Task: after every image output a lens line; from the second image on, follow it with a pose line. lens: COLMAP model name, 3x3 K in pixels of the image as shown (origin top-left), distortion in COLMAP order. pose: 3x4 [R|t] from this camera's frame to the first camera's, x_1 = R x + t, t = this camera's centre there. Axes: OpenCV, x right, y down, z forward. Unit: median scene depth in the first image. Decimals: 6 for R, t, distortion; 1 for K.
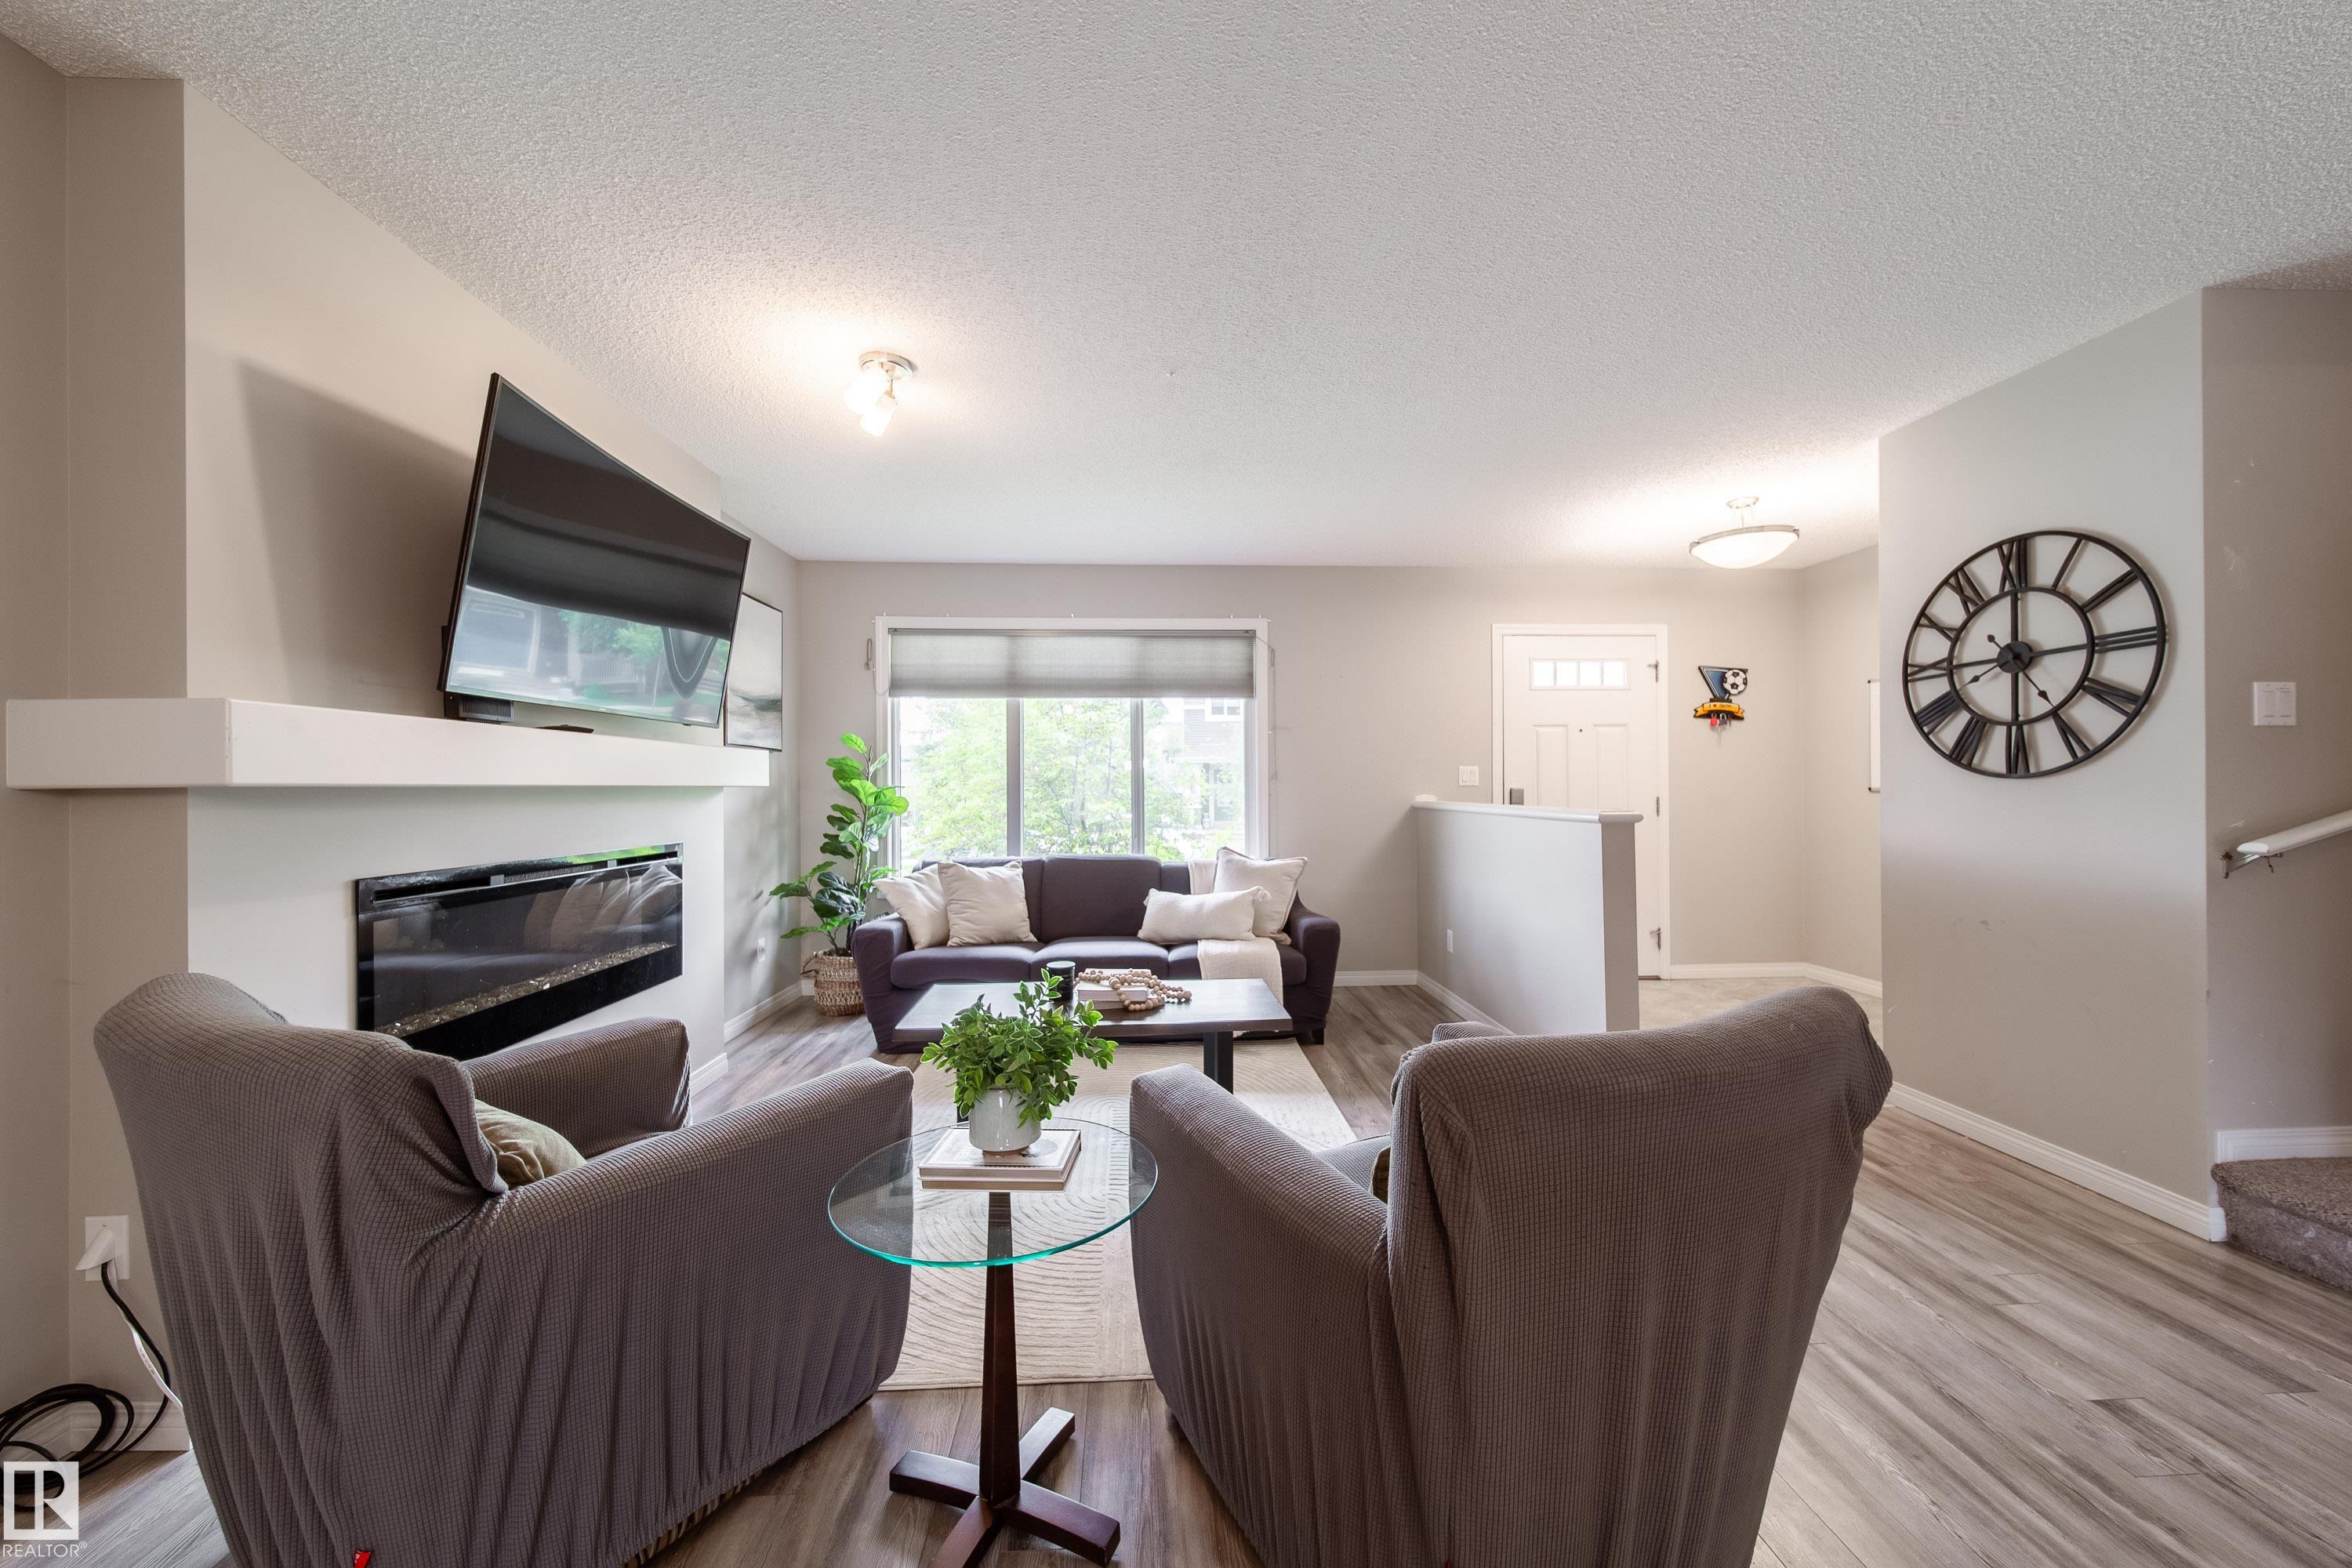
lens RADIAL K [[840.8, 0, 1180.8], [0, 840.8, 784.7], [0, 0, 1]] dist [0.003708, -0.001600]
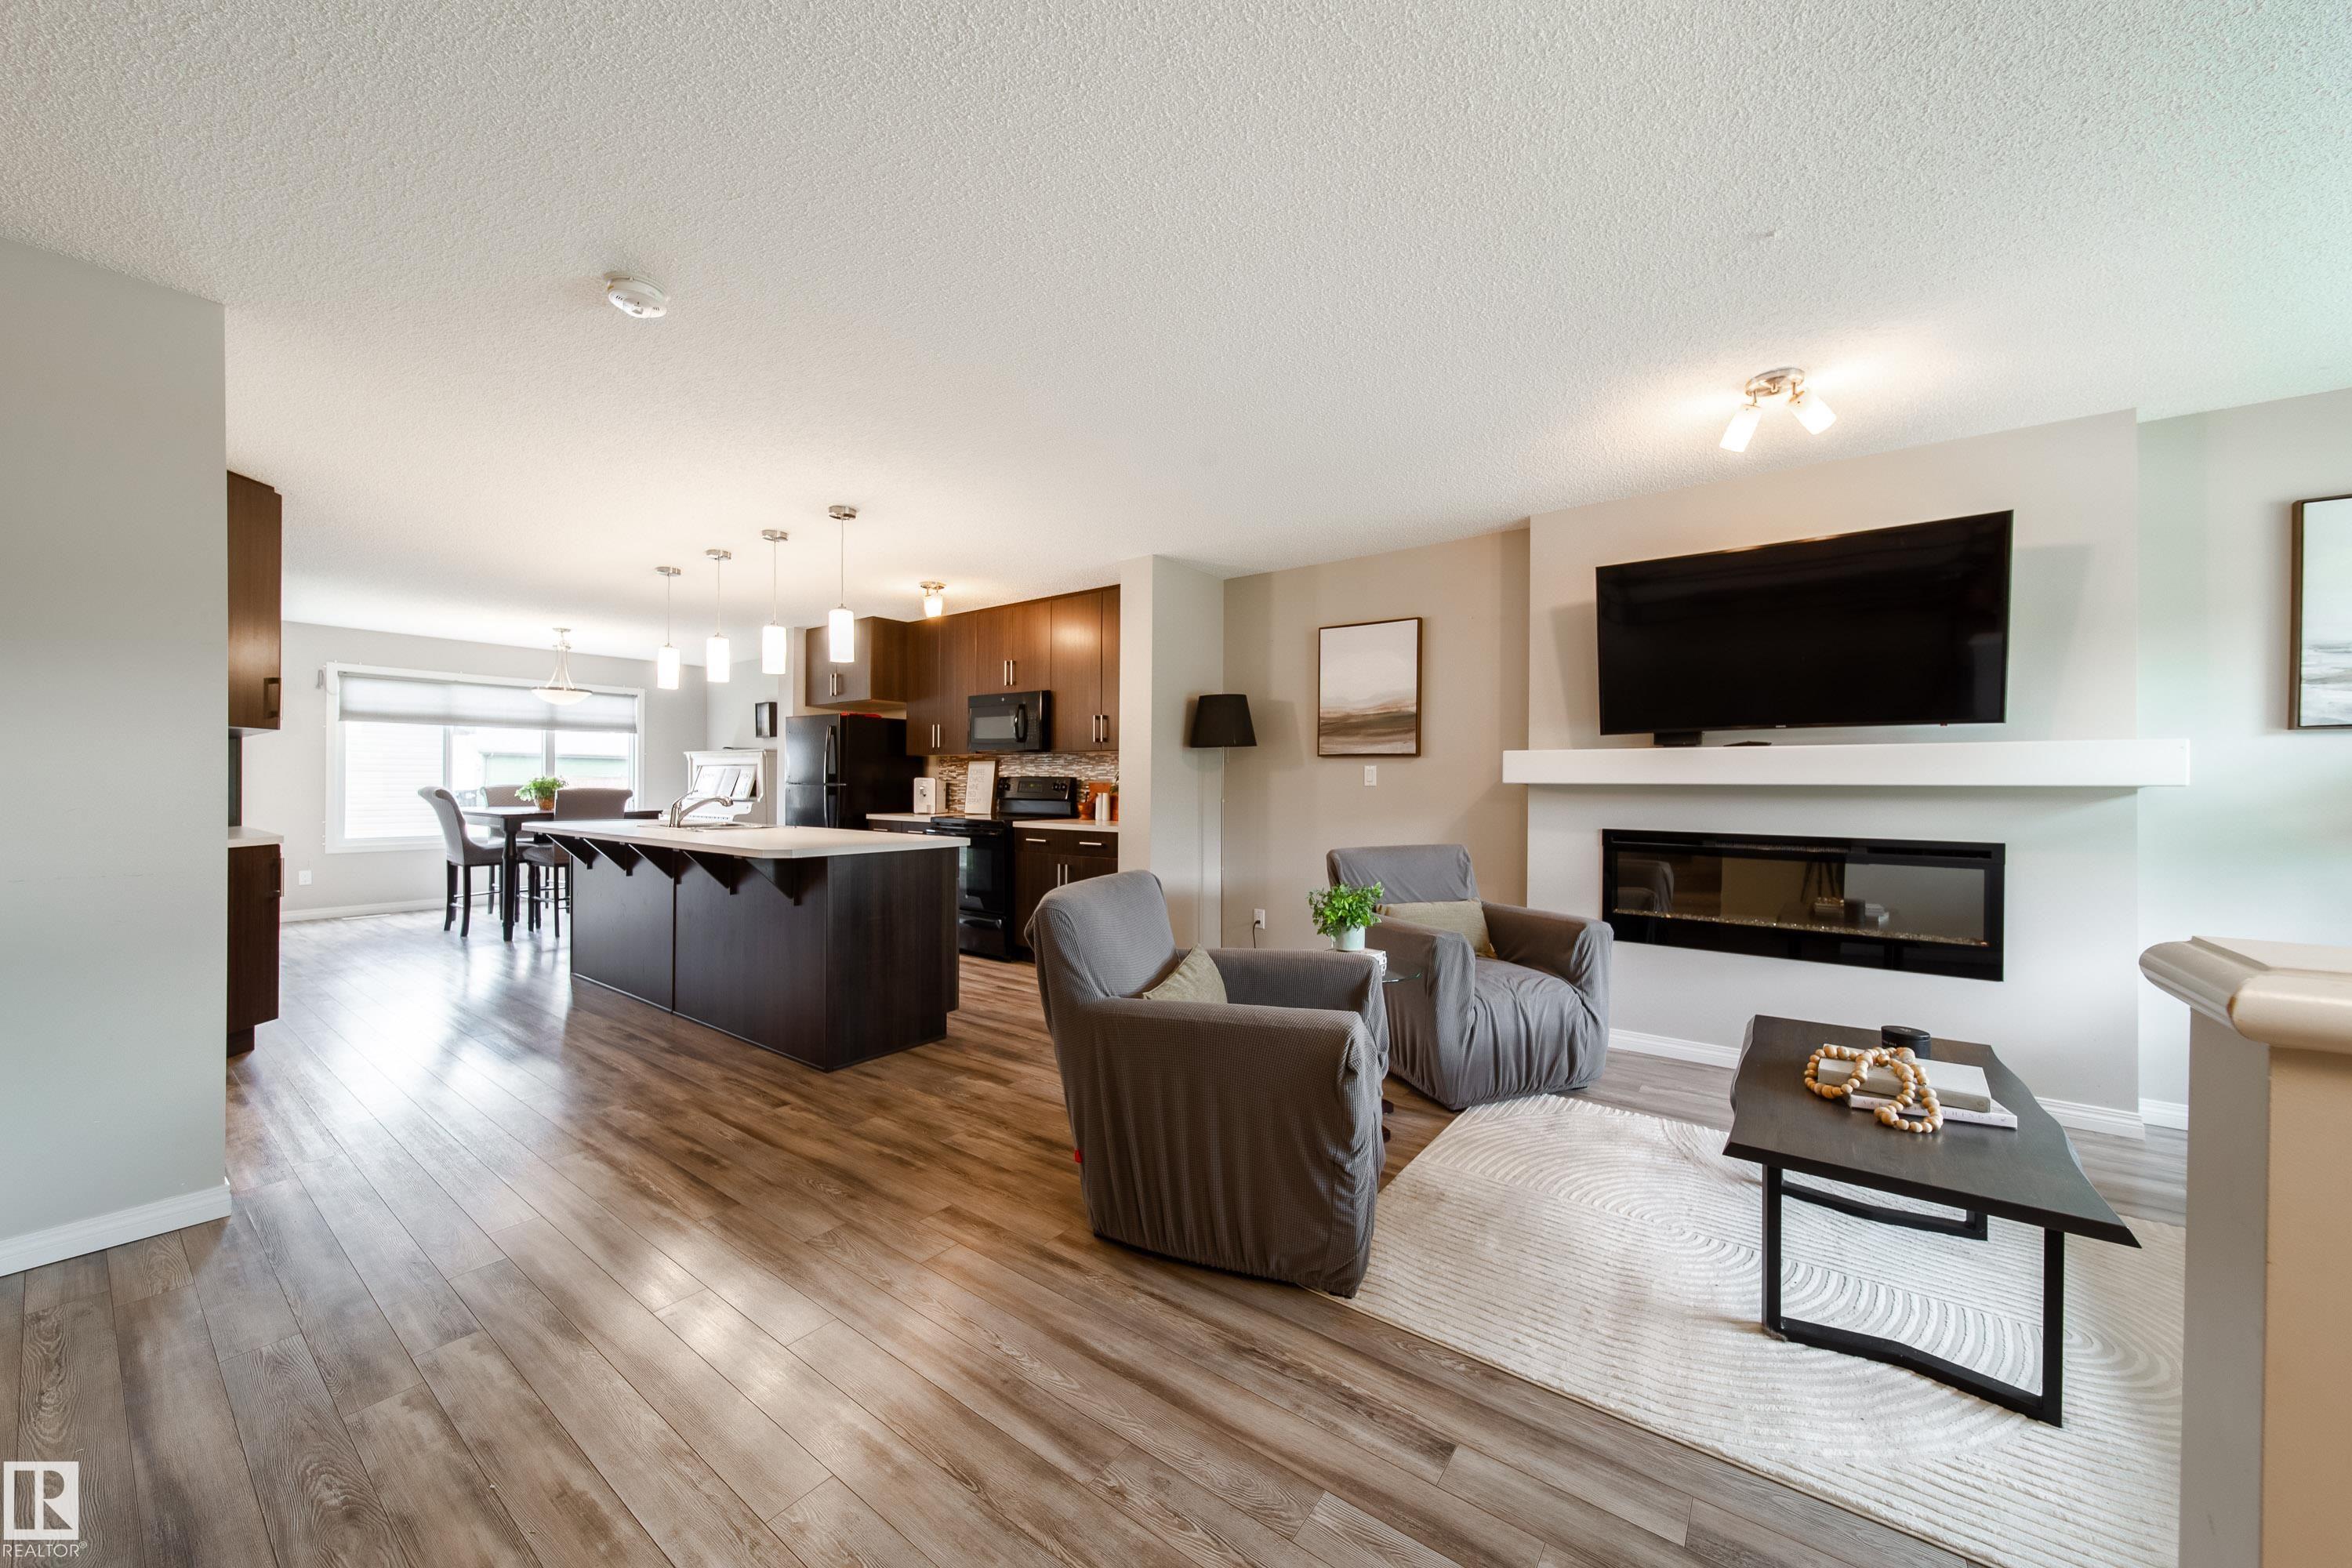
lens RADIAL K [[840.8, 0, 1180.8], [0, 840.8, 784.7], [0, 0, 1]] dist [0.003708, -0.001600]
pose [[-0.638756, 0.003799, -0.769400, 0.804715], [-0.000309, 0.999986, 0.005194, -0.003237], [0.769410, 0.003555, -0.638746, 0.960518]]
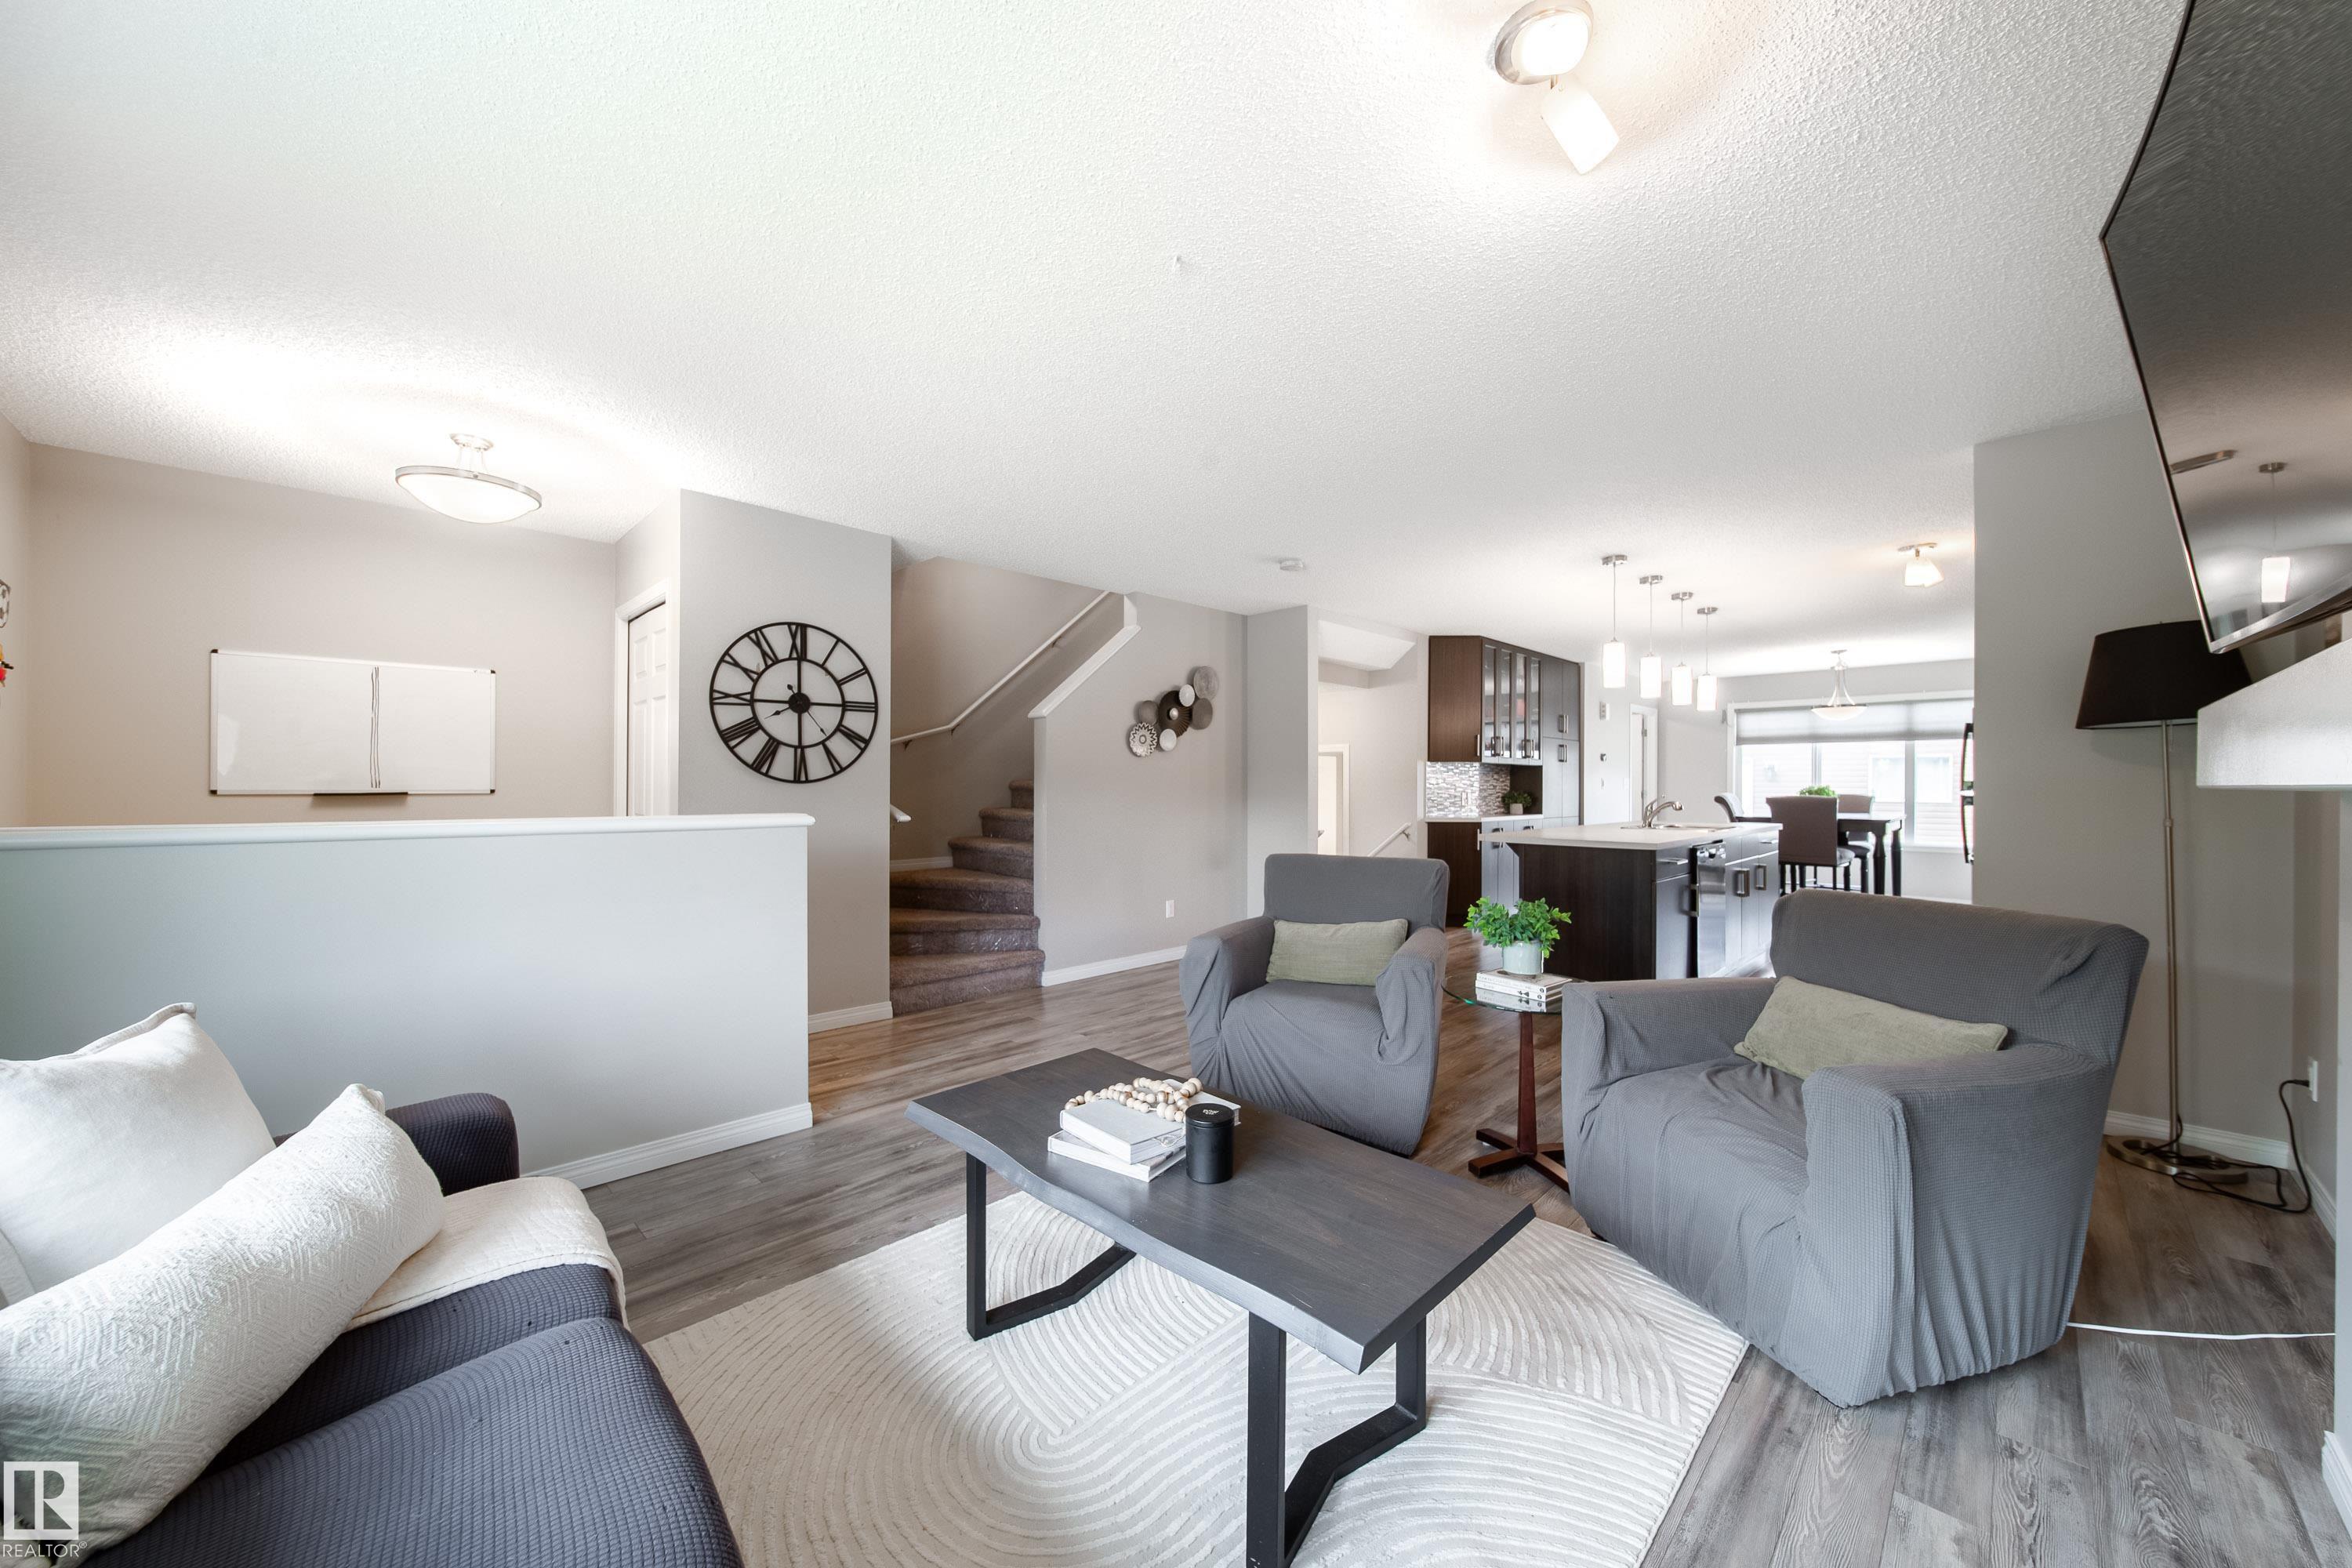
lens RADIAL K [[840.8, 0, 1180.8], [0, 840.8, 784.7], [0, 0, 1]] dist [0.003708, -0.001600]
pose [[-0.666073, 0.004403, 0.745873, -0.528444], [-0.001171, 0.999975, -0.006949, 0.003883], [-0.745886, -0.005502, -0.666051, 1.349517]]
